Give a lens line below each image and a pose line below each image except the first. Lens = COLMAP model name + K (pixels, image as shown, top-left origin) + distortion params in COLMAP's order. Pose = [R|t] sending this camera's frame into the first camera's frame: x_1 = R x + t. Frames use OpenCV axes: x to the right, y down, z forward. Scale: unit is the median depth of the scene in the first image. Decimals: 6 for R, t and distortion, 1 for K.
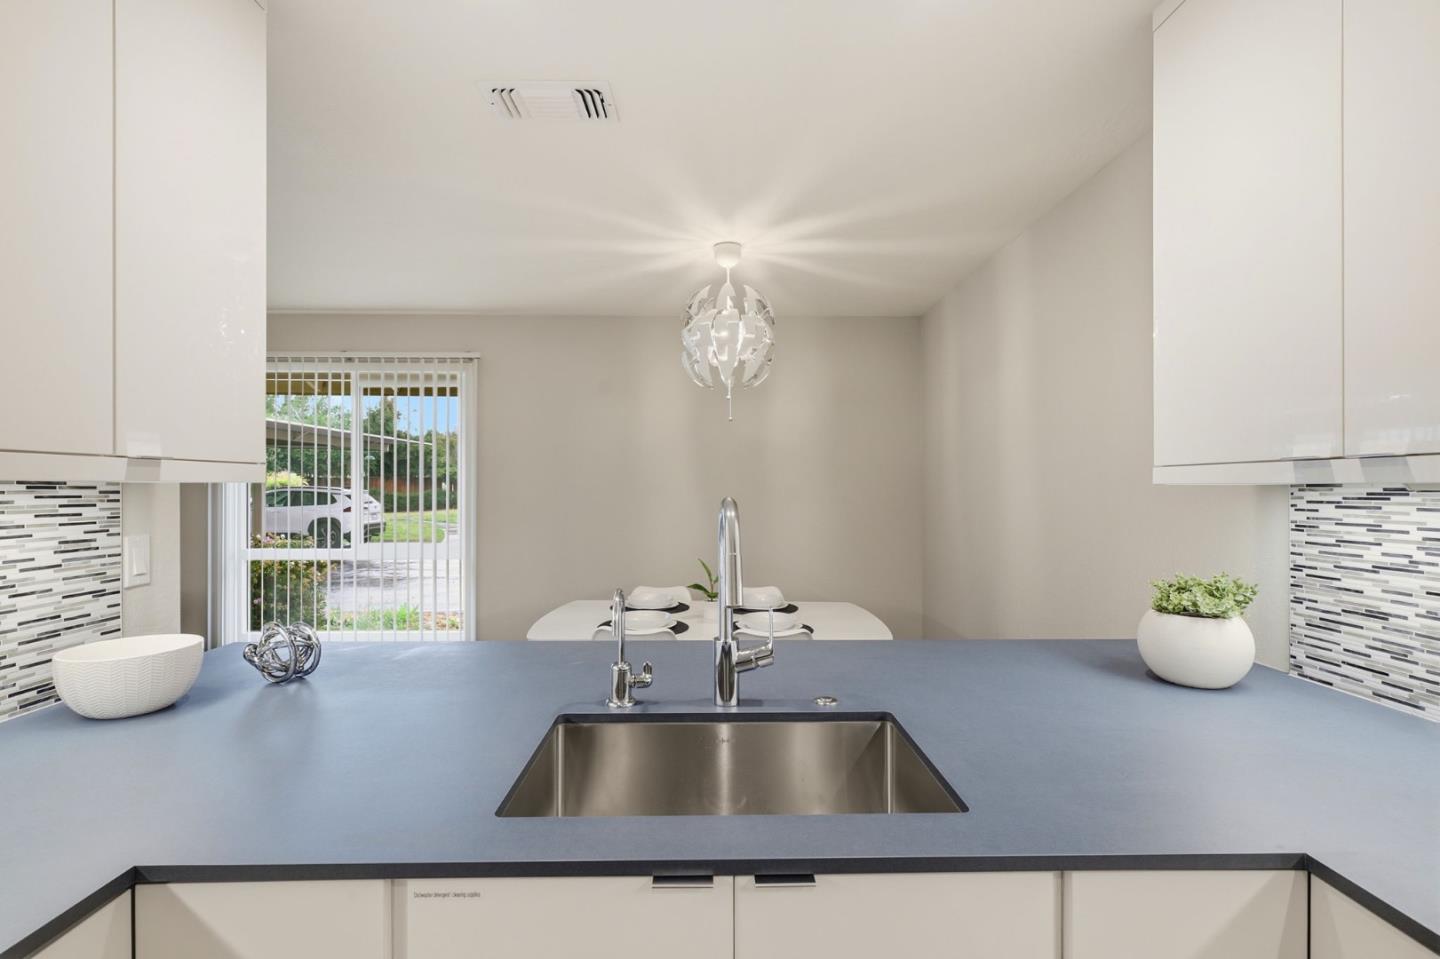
lens RADIAL K [[684.6, 0, 720.1], [0, 684.6, 484.0], [0, 0, 1]] dist [-0.001066, -0.000135]
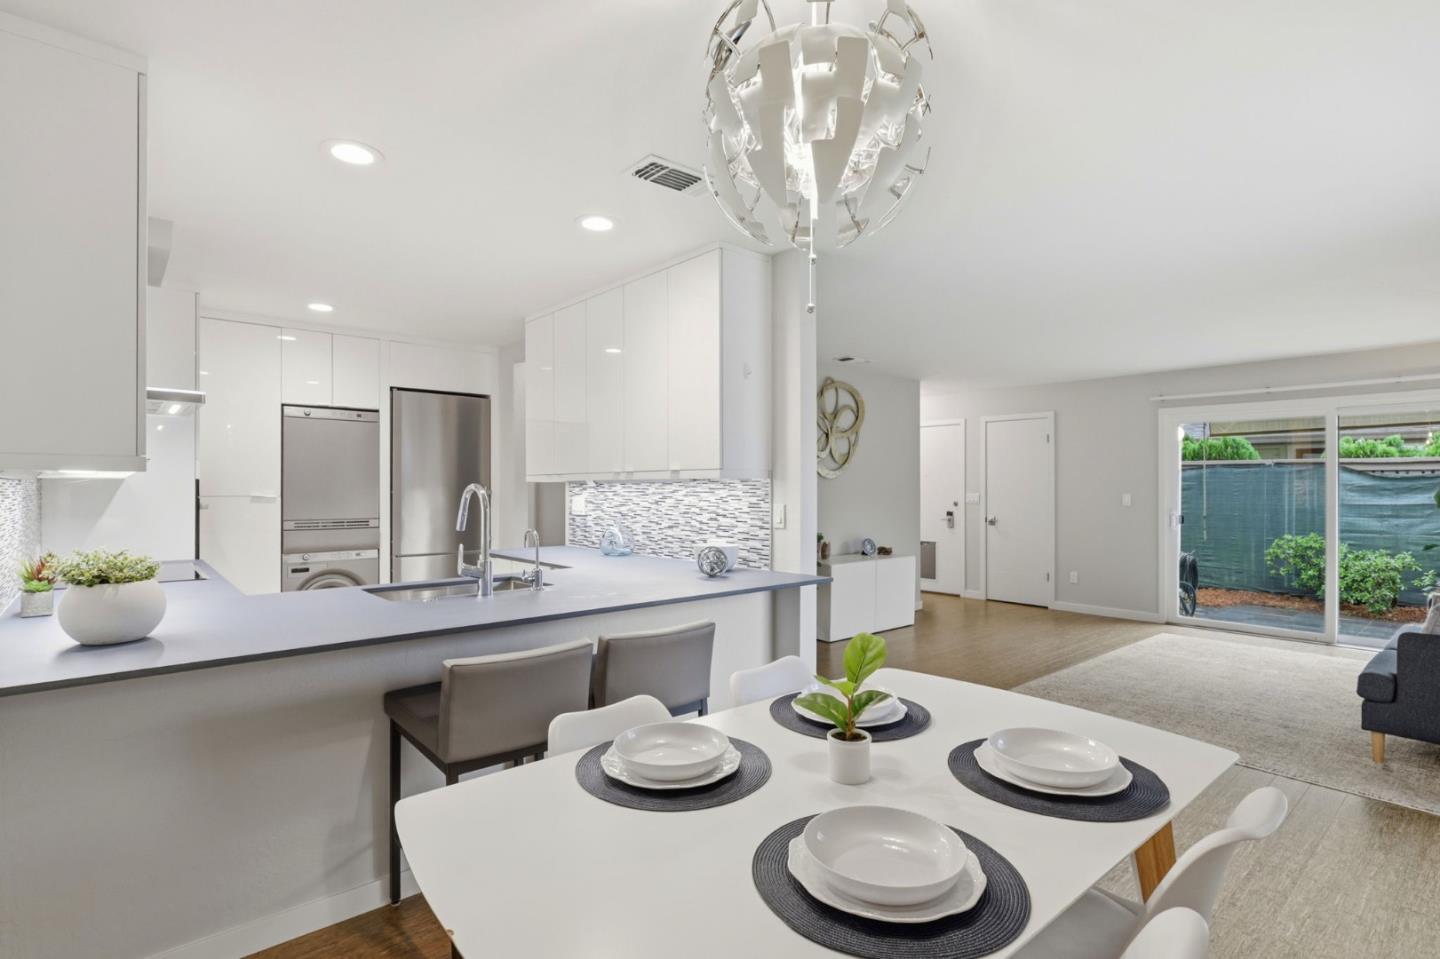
lens RADIAL K [[684.6, 0, 713.9], [0, 684.6, 488.4], [0, 0, 1]] dist [-0.001066, -0.000135]
pose [[-0.772513, -0.003565, -0.634988, 0.700929], [-0.000310, 0.999986, -0.005236, 0.043446], [0.634998, -0.003848, -0.772504, 2.804136]]
